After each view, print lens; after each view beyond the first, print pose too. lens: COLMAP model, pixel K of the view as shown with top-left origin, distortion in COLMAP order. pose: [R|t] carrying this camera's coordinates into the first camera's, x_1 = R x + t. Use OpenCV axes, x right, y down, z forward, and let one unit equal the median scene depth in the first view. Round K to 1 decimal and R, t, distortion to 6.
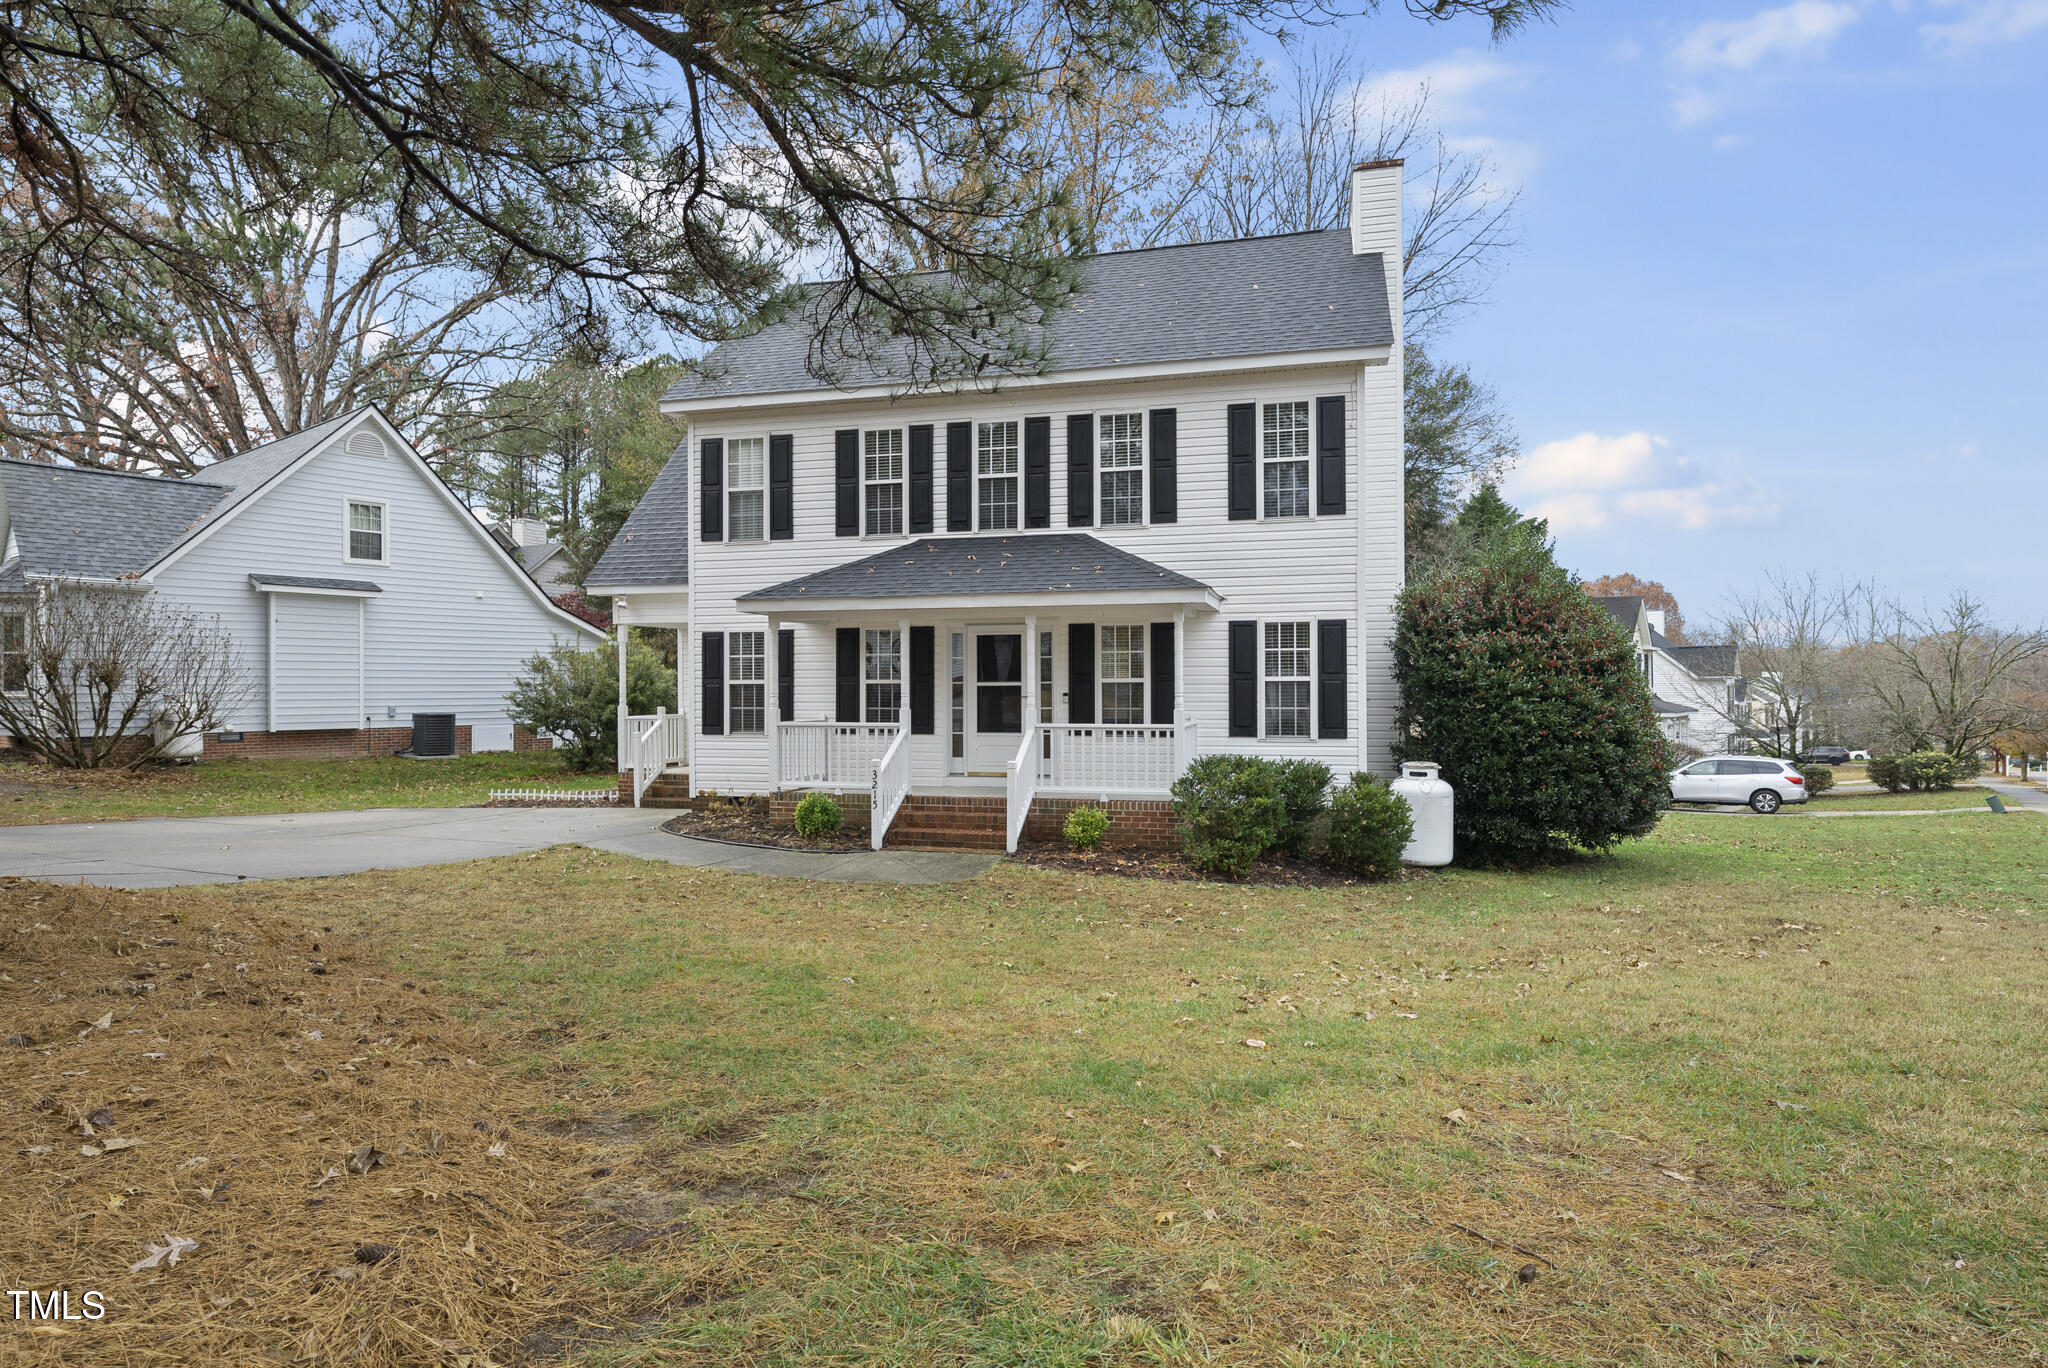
lens RADIAL K [[1127.2, 0, 1027.8], [0, 1127.2, 682.6], [0, 0, 1]] dist [0.001292, 0.000012]
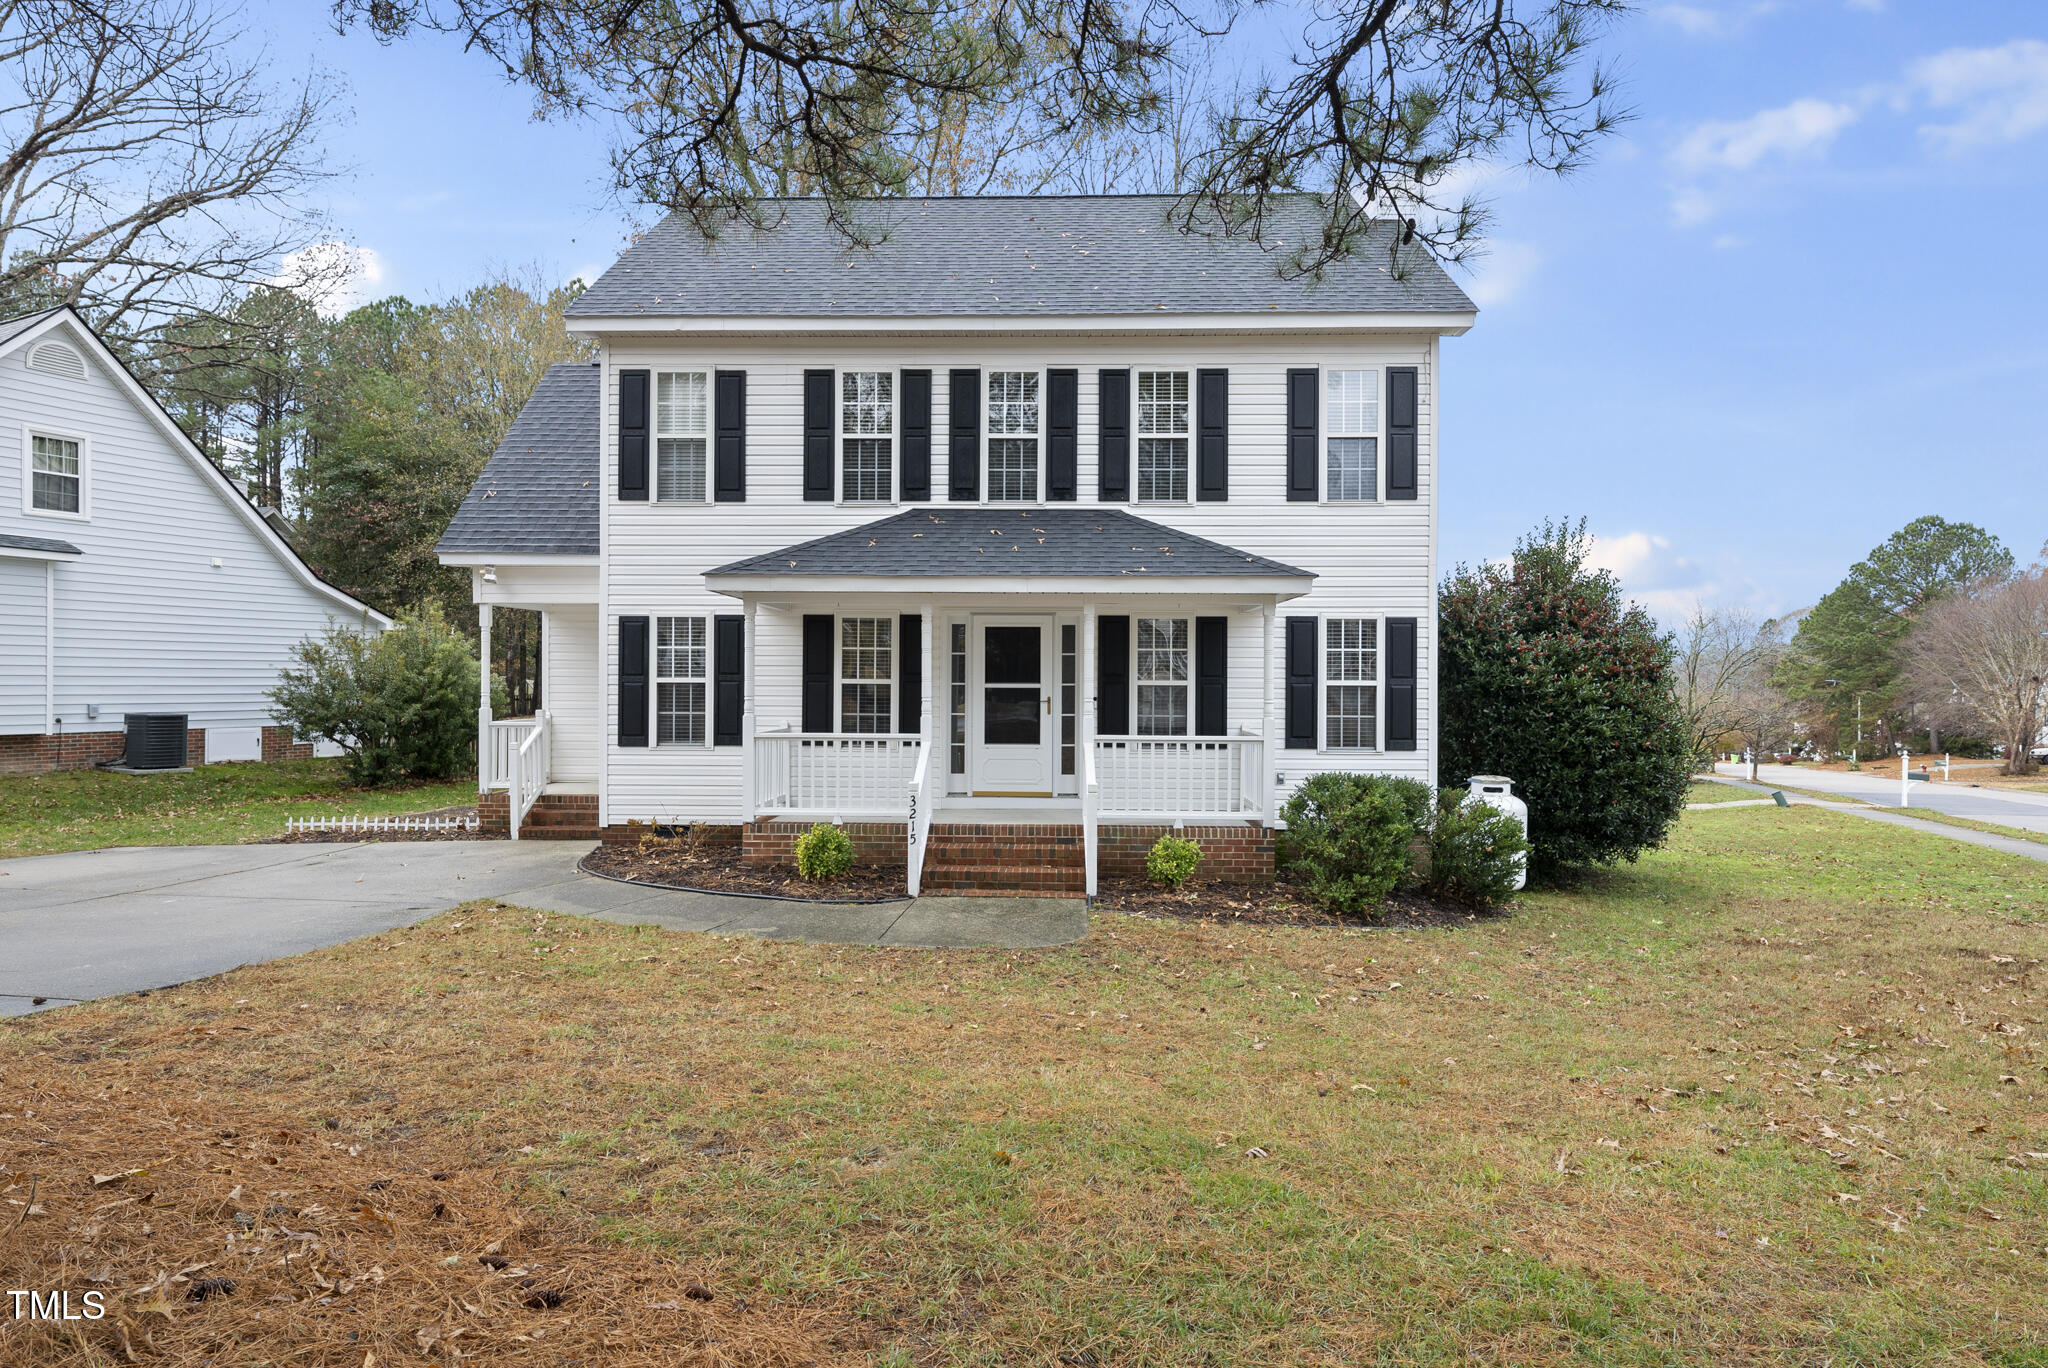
lens RADIAL K [[1127.2, 0, 1027.8], [0, 1127.2, 682.6], [0, 0, 1]] dist [0.001292, 0.000012]
pose [[0.973404, 0.008573, 0.228937, -0.201673], [-0.009556, 0.999949, 0.003186, -0.003835], [-0.228898, -0.005289, 0.973436, 0.181052]]
